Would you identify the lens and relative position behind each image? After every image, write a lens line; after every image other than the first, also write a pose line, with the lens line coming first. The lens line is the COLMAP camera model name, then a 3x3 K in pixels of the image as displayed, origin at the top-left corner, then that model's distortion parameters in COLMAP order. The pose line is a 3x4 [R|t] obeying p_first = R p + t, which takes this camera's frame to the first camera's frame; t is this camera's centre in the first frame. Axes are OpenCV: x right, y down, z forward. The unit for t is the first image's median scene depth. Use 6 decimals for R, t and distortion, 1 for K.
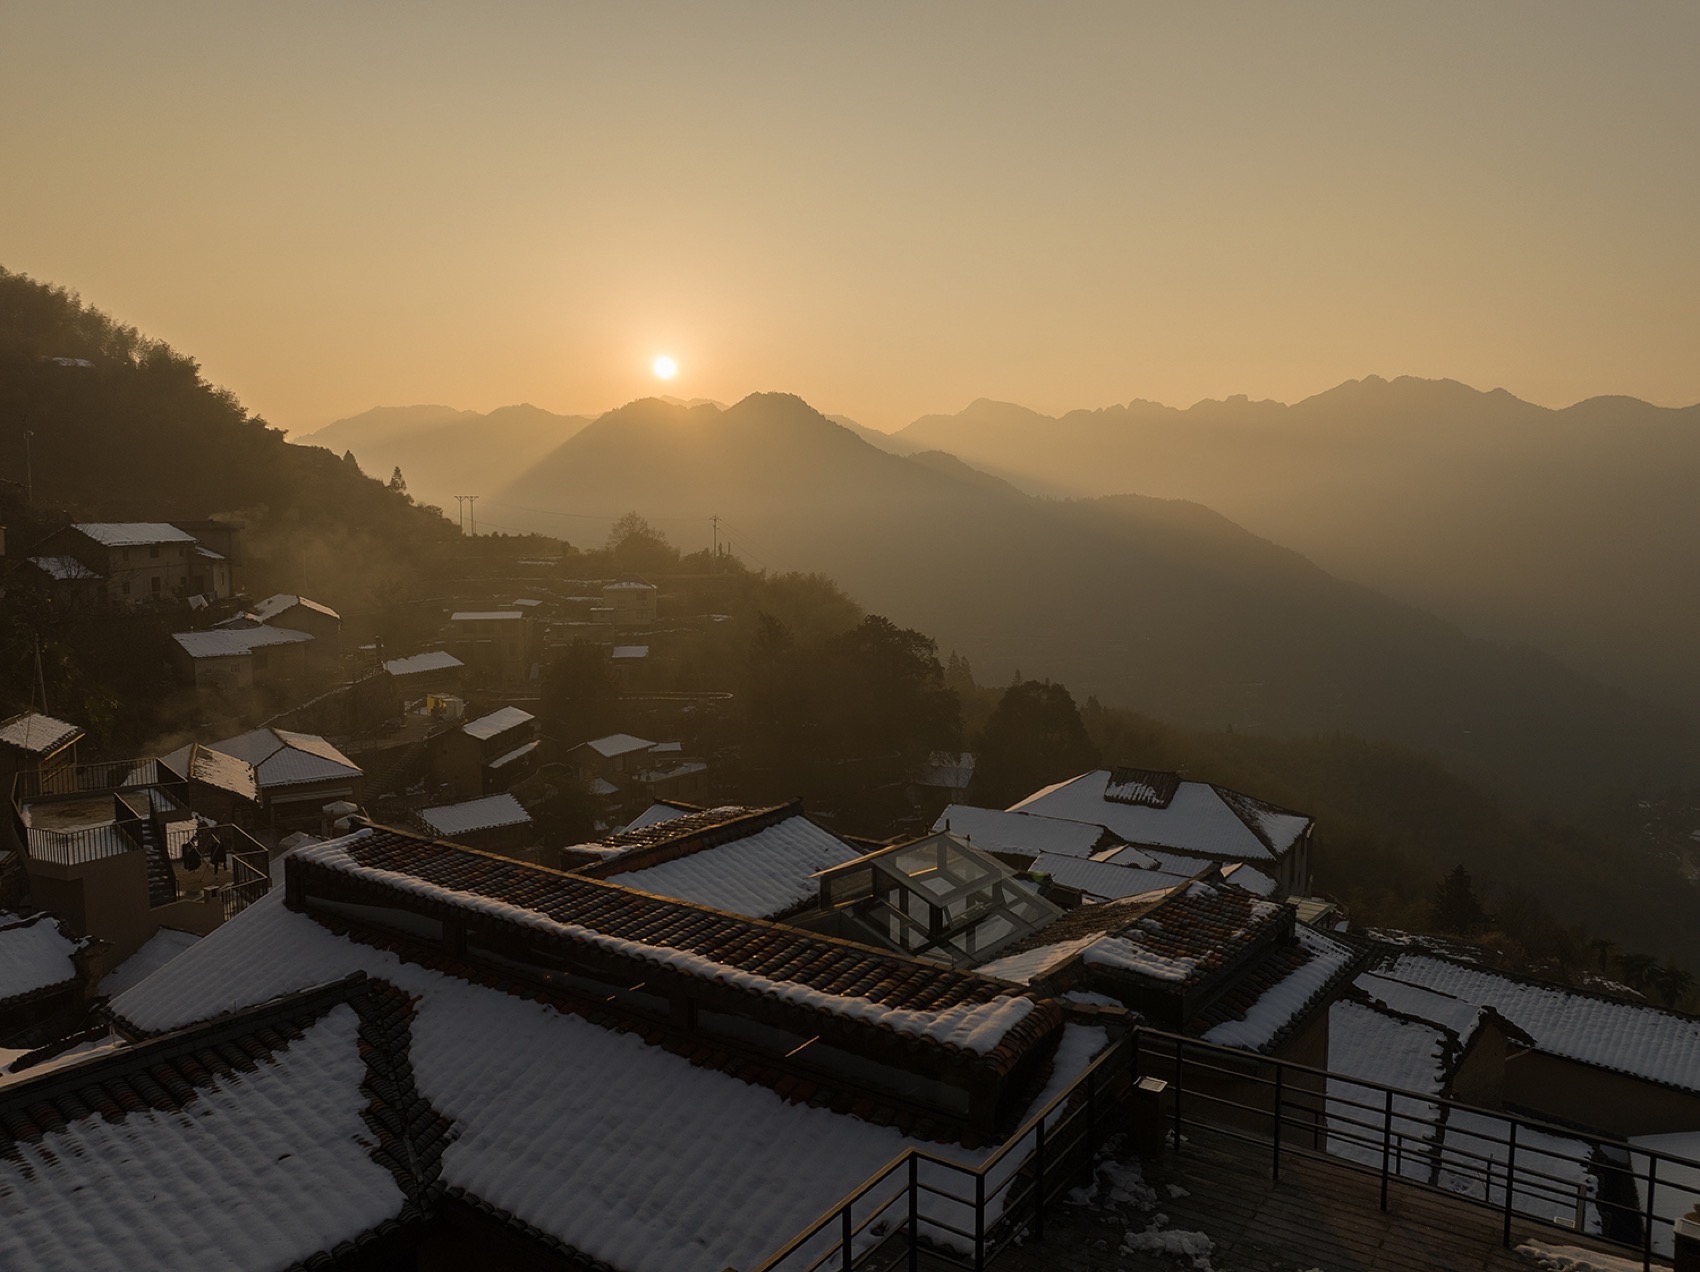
lens RADIAL K [[1212.7, 0, 855.8], [0, 1212.7, 631.9], [0, 0, 1]] dist [-0.013298, -0.001817]
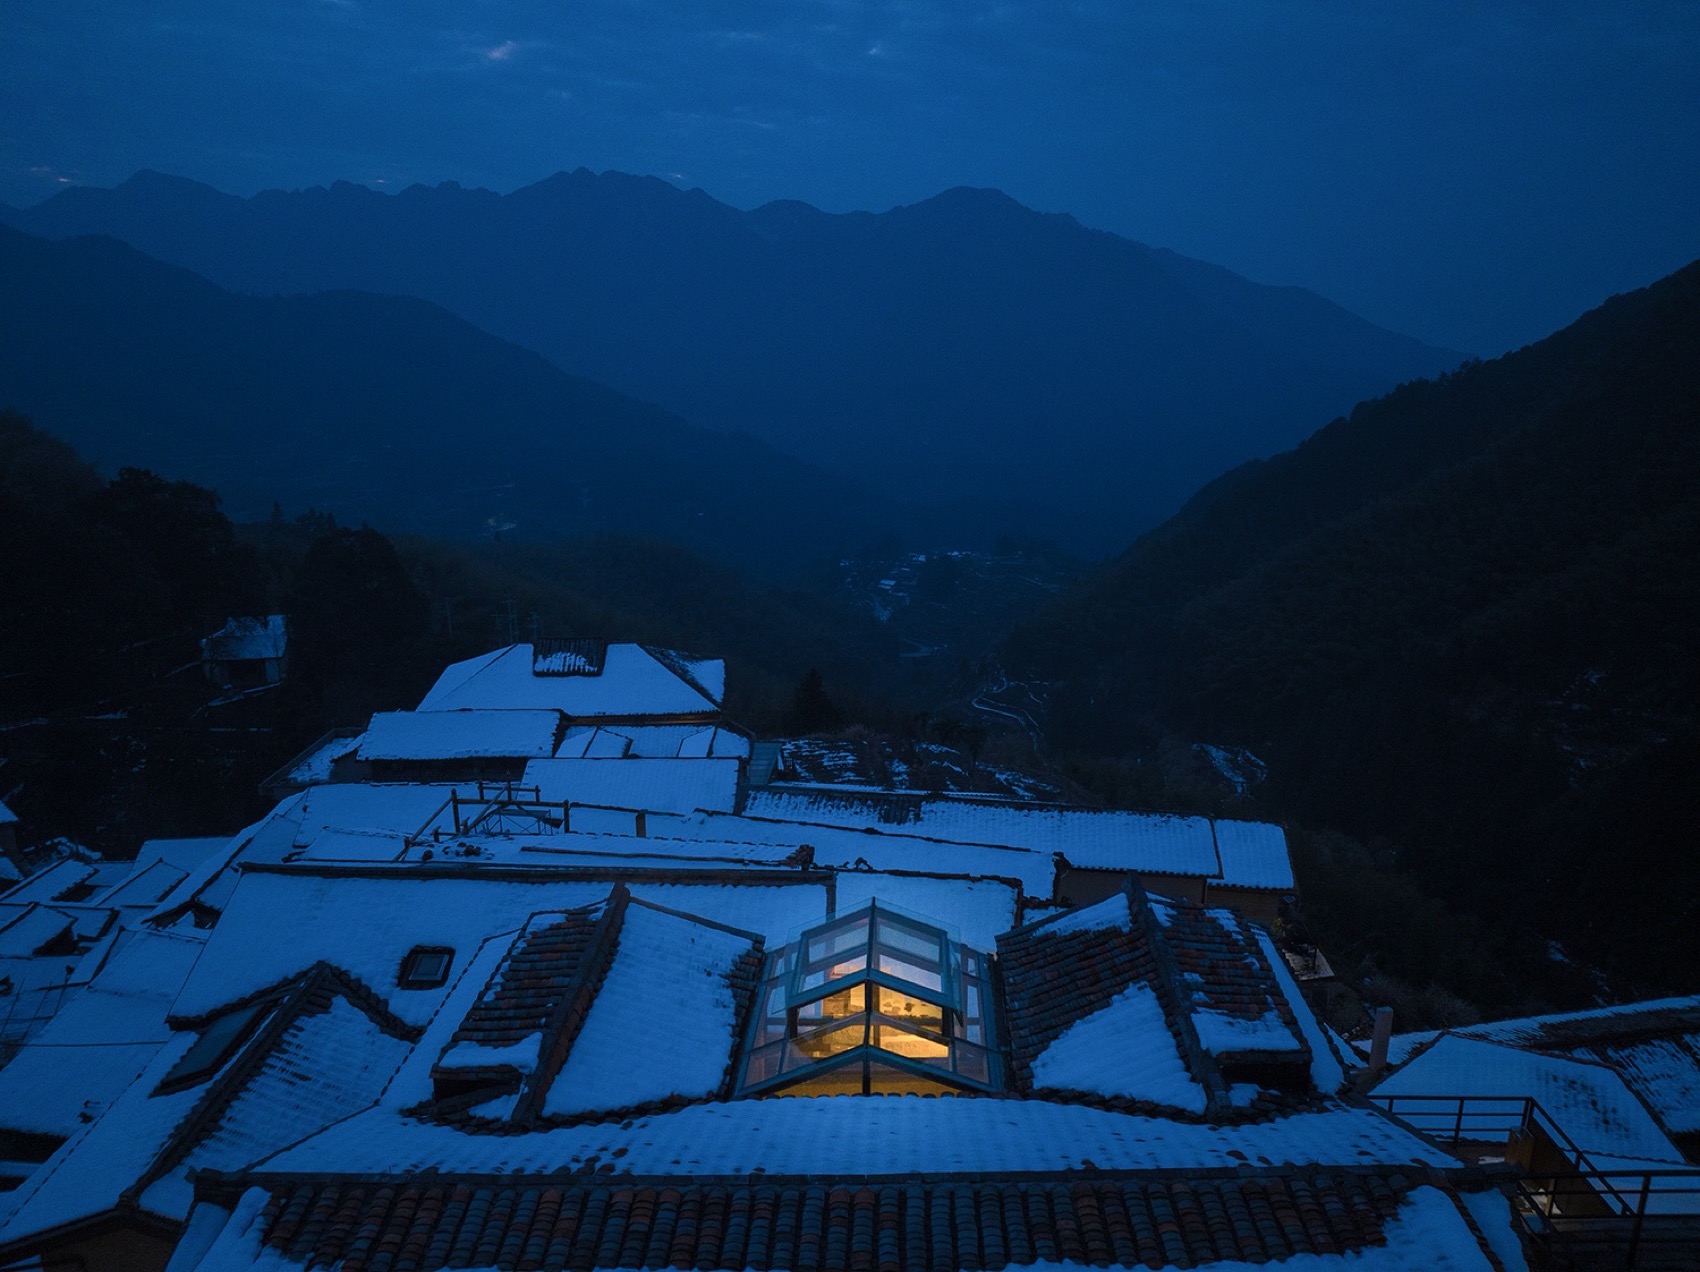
lens RADIAL K [[1212.7, 0, 847.9], [0, 1212.7, 642.5], [0, 0, 1]] dist [-0.013298, -0.001817]
pose [[0.823555, -0.153159, 0.546168, -0.107934], [0.057719, 0.980487, 0.187919, -0.051368], [-0.564292, -0.123237, 0.816326, 0.091151]]
